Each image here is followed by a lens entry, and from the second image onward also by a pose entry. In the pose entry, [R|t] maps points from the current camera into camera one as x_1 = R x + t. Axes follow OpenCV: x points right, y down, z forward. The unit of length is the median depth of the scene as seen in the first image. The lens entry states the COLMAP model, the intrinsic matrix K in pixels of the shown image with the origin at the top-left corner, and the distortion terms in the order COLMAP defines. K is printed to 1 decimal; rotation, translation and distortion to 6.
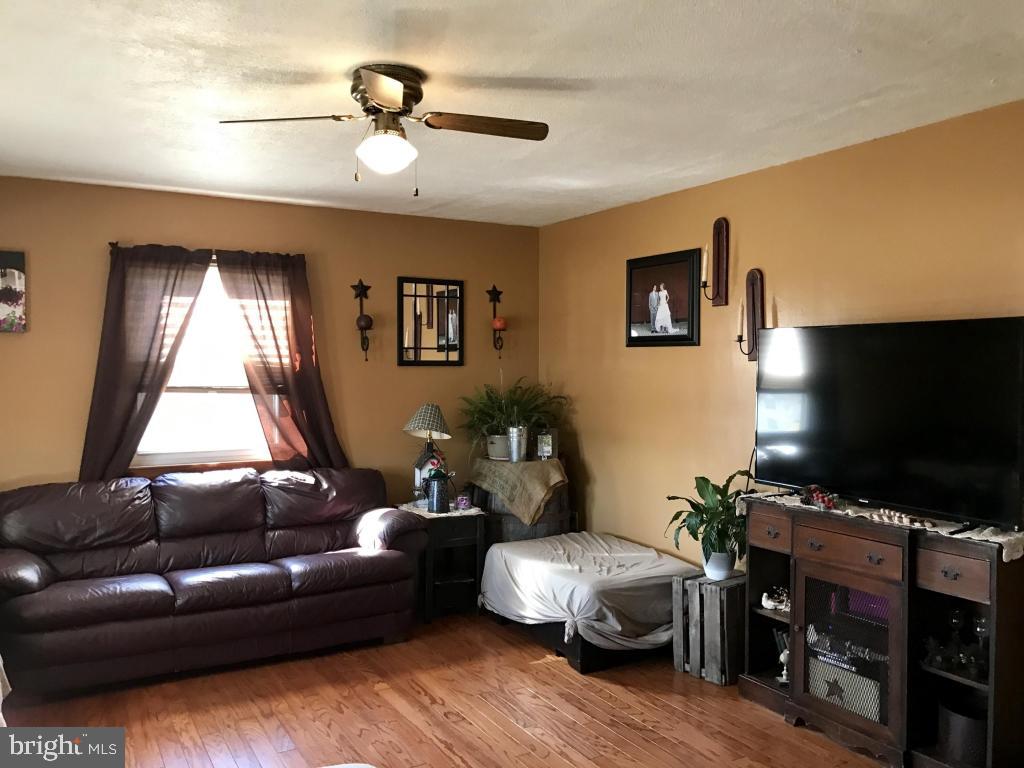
lens RADIAL K [[835.7, 0, 512.0], [0, 835.7, 384.0], [0, 0, 1]] dist [0.014037, -0.000744]
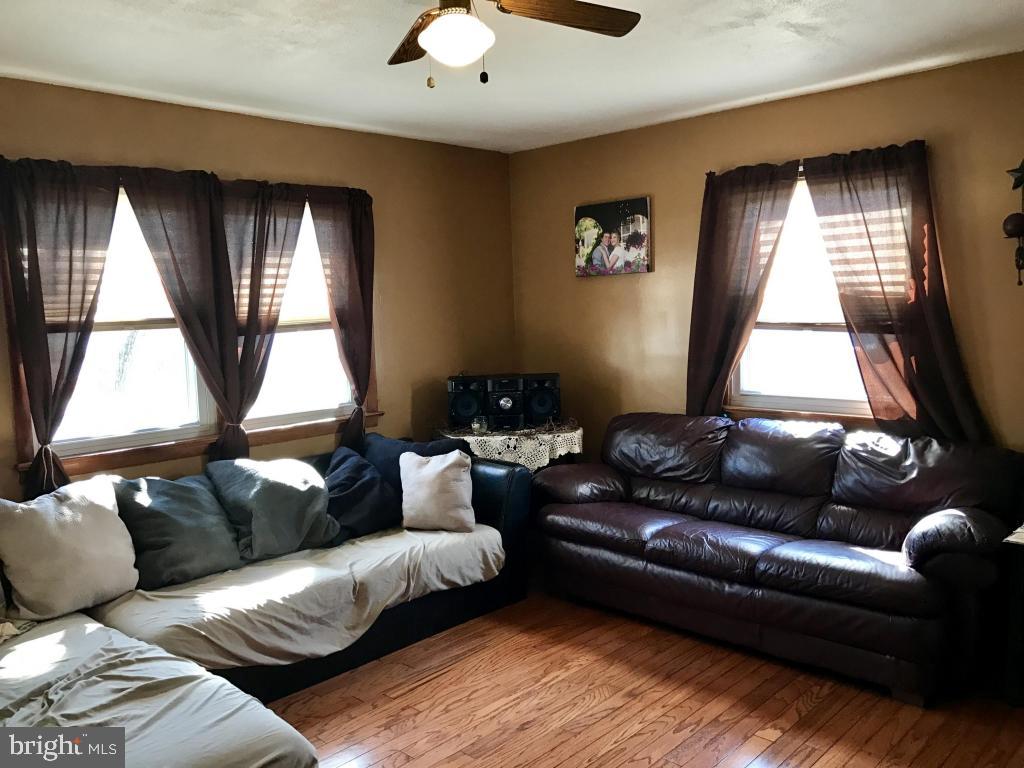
lens RADIAL K [[835.7, 0, 512.0], [0, 835.7, 384.0], [0, 0, 1]] dist [0.014037, -0.000744]
pose [[0.293591, 0.080930, -0.952499, 0.391834], [0.007968, 0.996168, 0.087096, -0.012495], [0.955898, -0.033160, 0.291821, 0.490646]]
